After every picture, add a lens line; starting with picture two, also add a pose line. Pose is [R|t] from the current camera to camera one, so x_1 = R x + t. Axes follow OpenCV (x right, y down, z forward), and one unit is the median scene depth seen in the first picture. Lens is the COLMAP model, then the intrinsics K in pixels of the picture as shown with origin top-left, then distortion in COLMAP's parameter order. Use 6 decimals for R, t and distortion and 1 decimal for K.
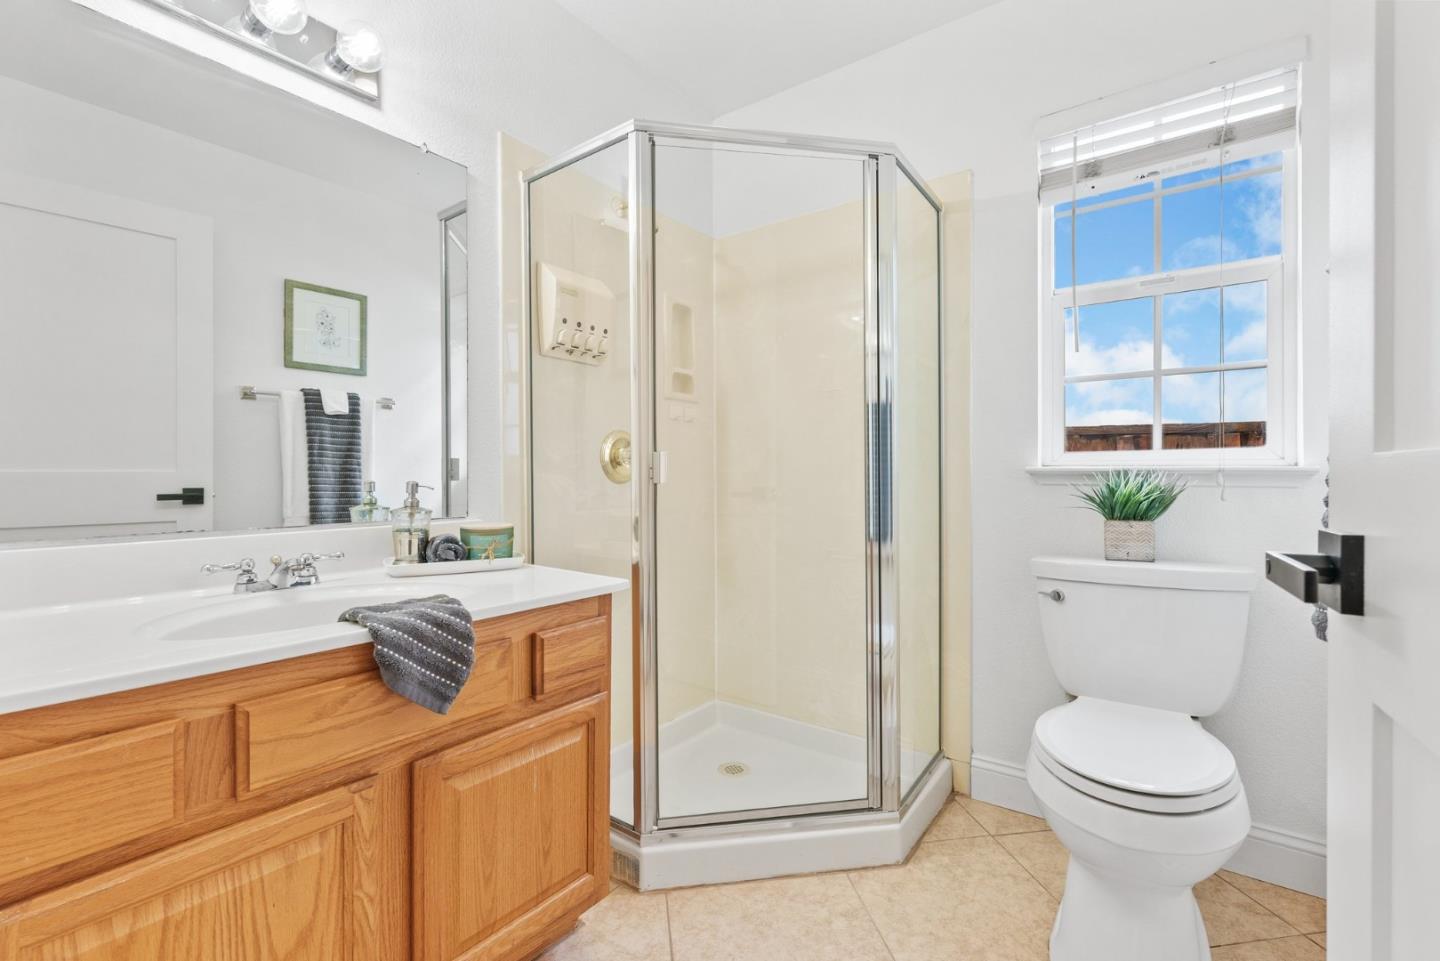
lens RADIAL K [[621.5, 0, 718.7], [0, 621.5, 476.6], [0, 0, 1]] dist [0.001216, -0.000098]
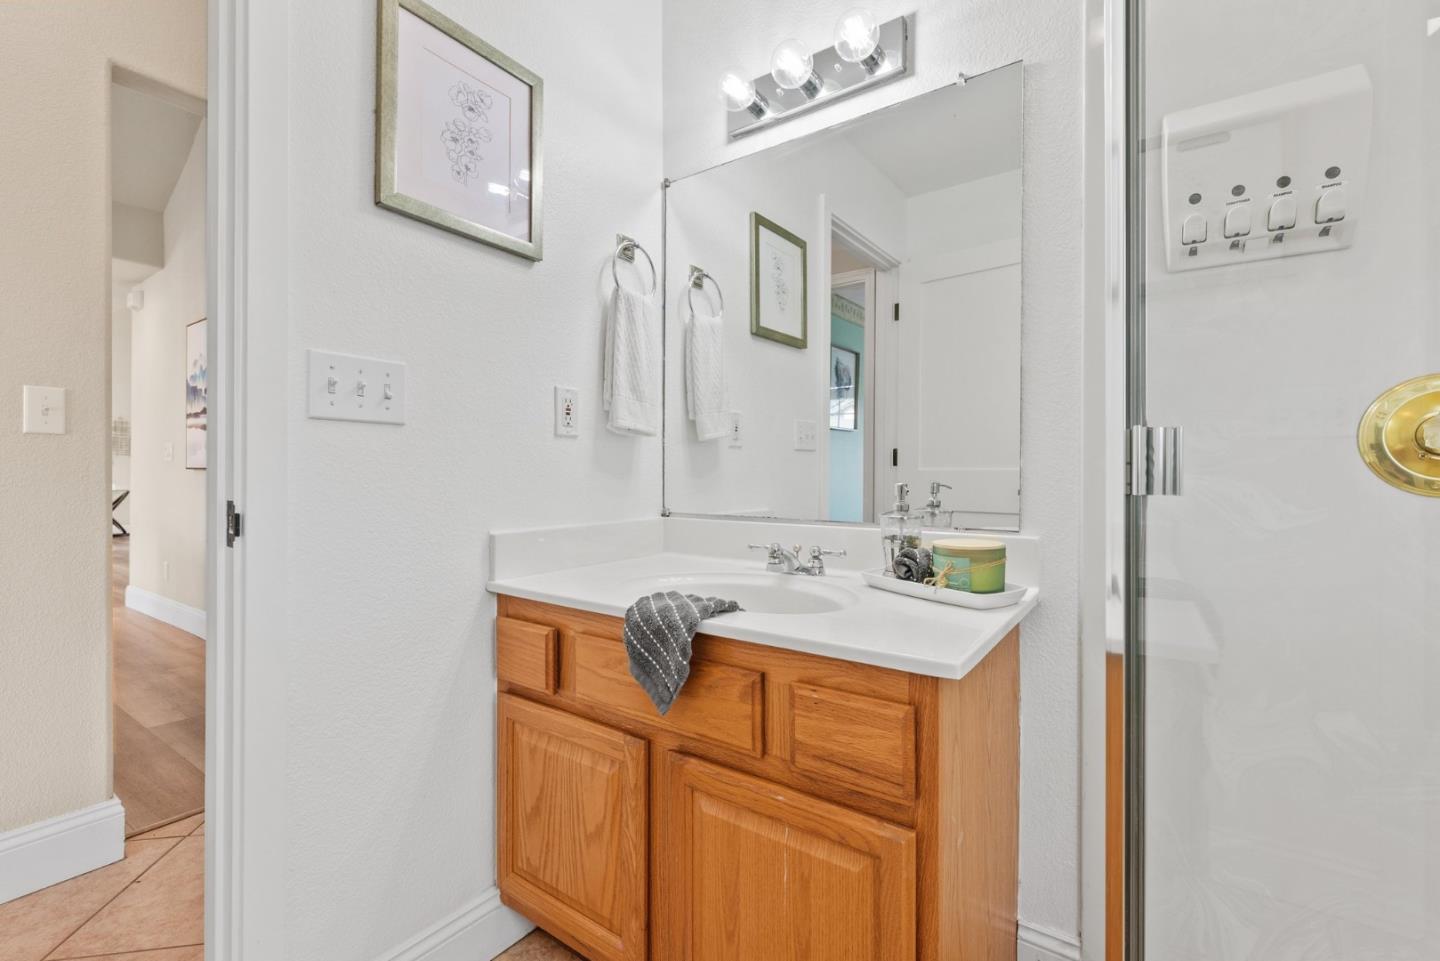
lens RADIAL K [[621.5, 0, 718.7], [0, 621.5, 476.6], [0, 0, 1]] dist [0.001216, -0.000098]
pose [[0.036860, 0.004356, -0.999311, 0.493122], [-0.006840, 0.999968, 0.004107, -0.002801], [0.999297, 0.006684, 0.036889, 0.935045]]
